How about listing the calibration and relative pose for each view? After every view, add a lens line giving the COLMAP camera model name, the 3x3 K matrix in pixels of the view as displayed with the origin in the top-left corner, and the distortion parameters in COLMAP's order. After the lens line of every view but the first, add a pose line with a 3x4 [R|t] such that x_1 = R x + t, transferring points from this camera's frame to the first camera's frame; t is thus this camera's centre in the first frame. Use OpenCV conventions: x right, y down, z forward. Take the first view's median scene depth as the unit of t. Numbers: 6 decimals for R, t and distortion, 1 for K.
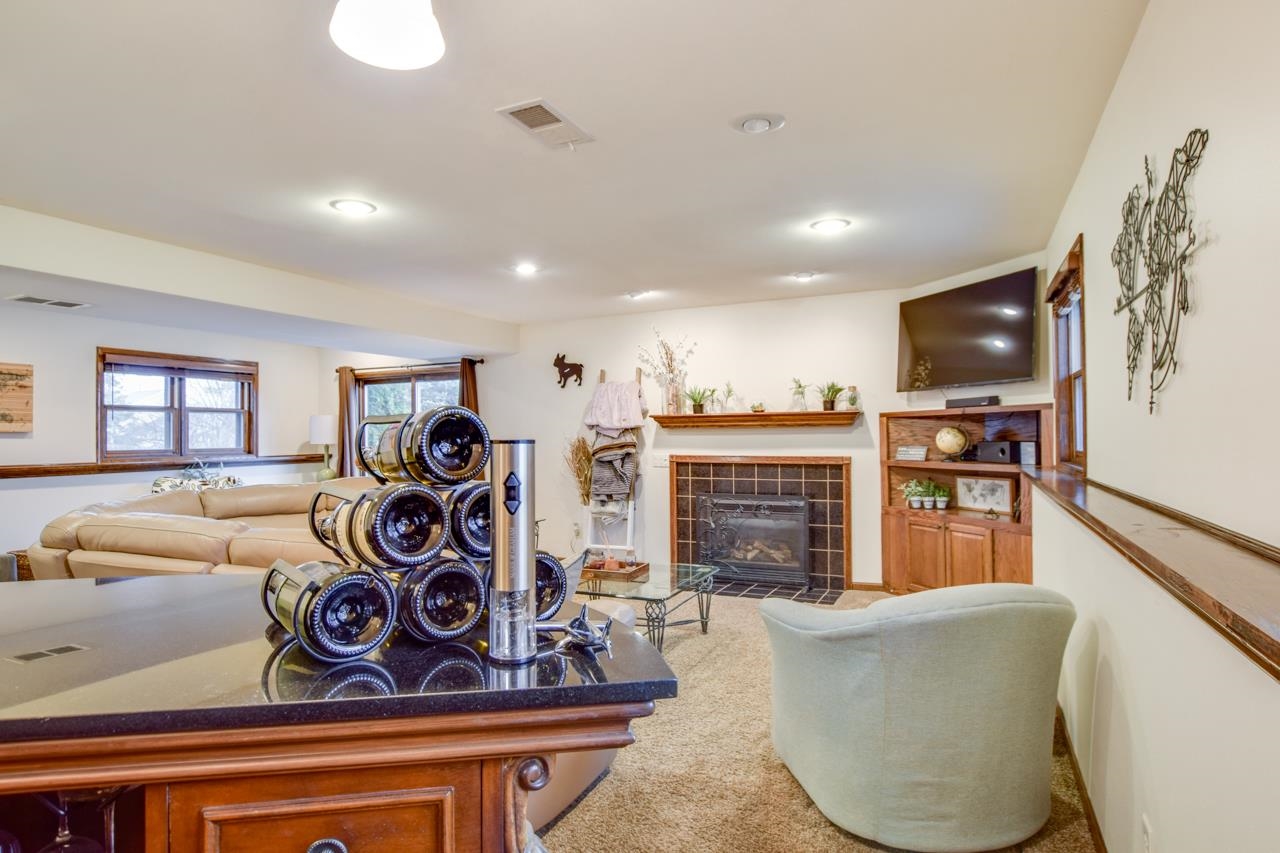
lens RADIAL K [[682.8, 0, 638.4], [0, 682.8, 429.4], [0, 0, 1]] dist [-0.011985, -0.002103]
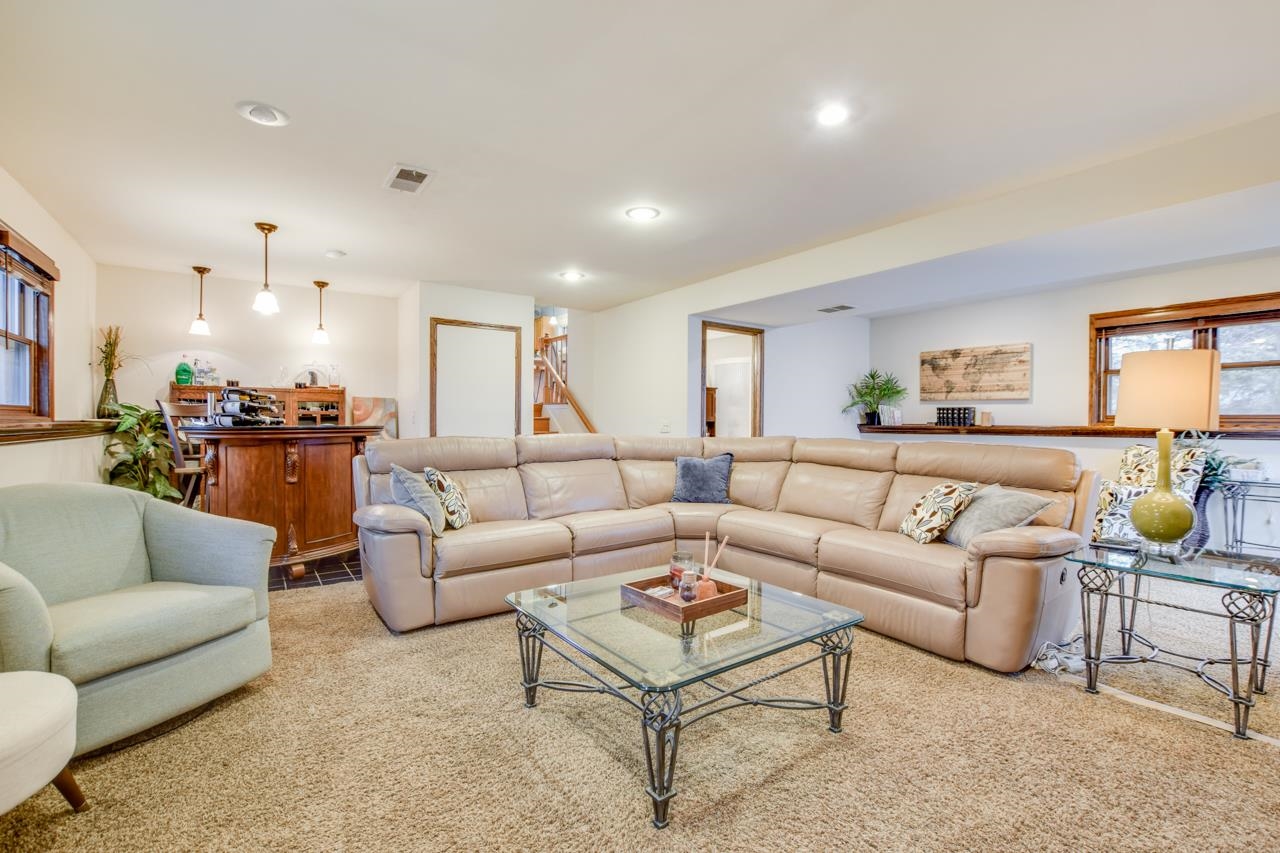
lens RADIAL K [[567.5, 0, 643.0], [0, 567.5, 421.5], [0, 0, 1]] dist [-0.022292, 0.000417]
pose [[-0.479506, 0.007040, -0.877511, 0.280057], [0.008163, 0.999960, 0.003562, 0.032882], [0.877501, -0.005455, -0.479544, 0.816258]]
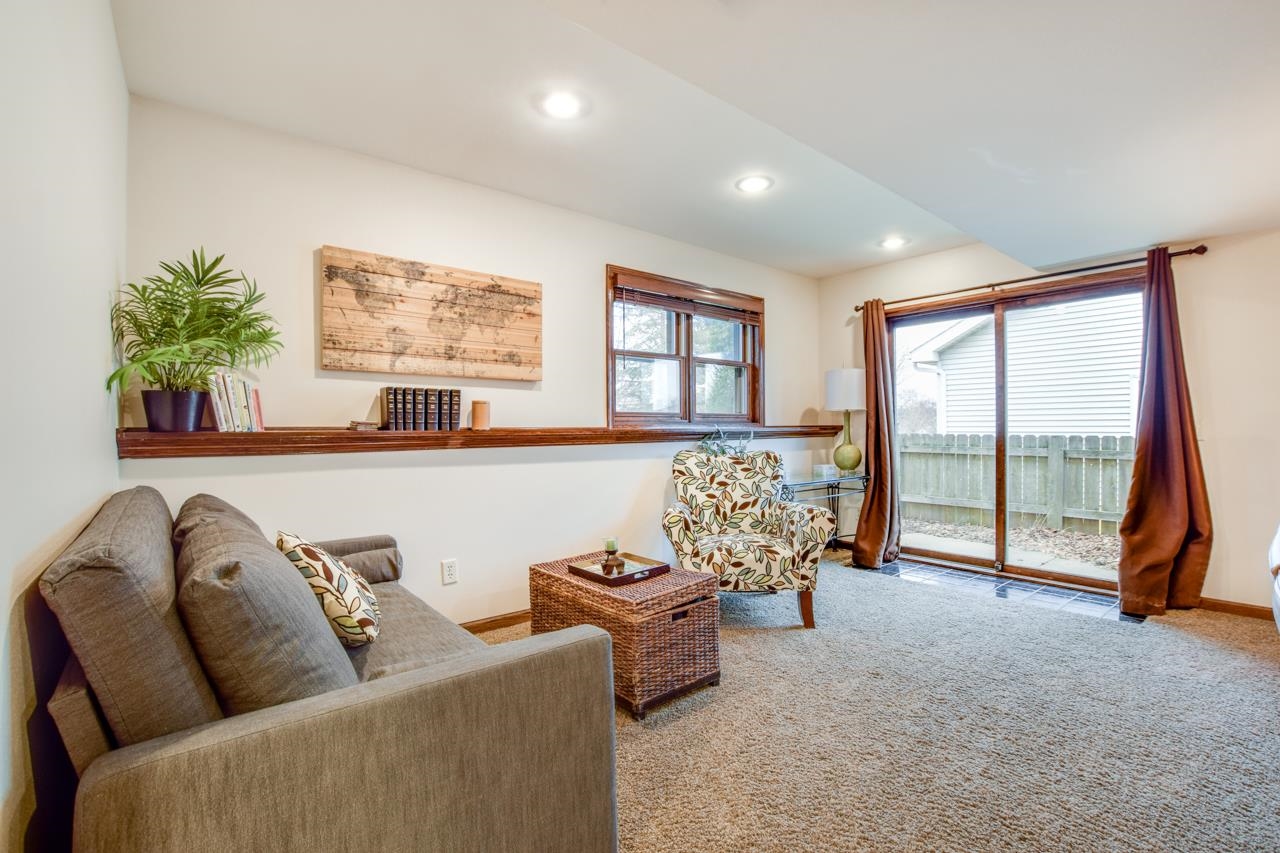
lens RADIAL K [[567.5, 0, 642.9], [0, 567.5, 428.3], [0, 0, 1]] dist [-0.022292, 0.000417]
pose [[0.907665, 0.004841, -0.419667, -0.521314], [0.001302, 0.999896, 0.014350, 0.041205], [0.419692, -0.013571, 0.907565, 0.480824]]
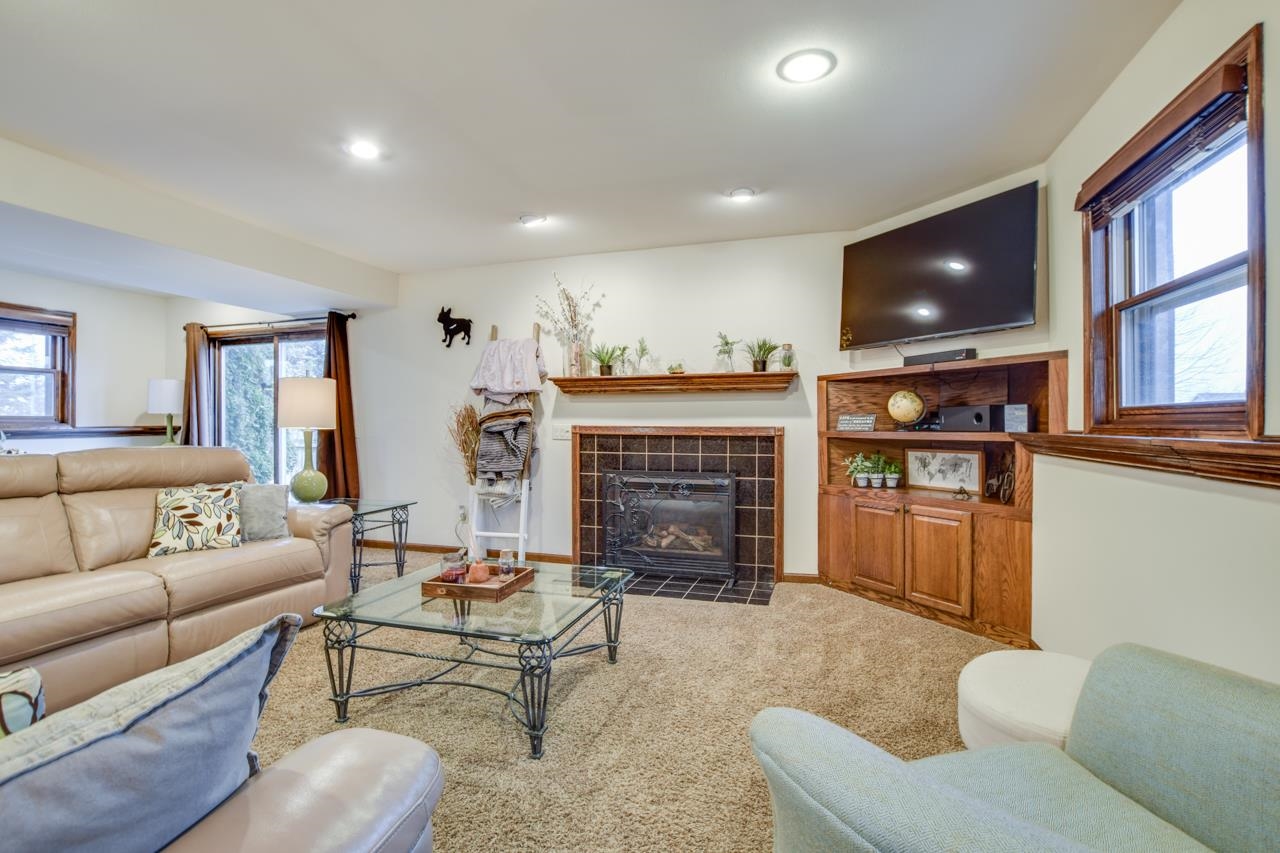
lens RADIAL K [[567.5, 0, 633.6], [0, 567.5, 431.2], [0, 0, 1]] dist [-0.022292, 0.000417]
pose [[0.990501, 0.008017, 0.137273, 0.025191], [-0.010763, 0.999756, 0.019271, 0.030891], [-0.137085, -0.020565, 0.990346, 0.295727]]
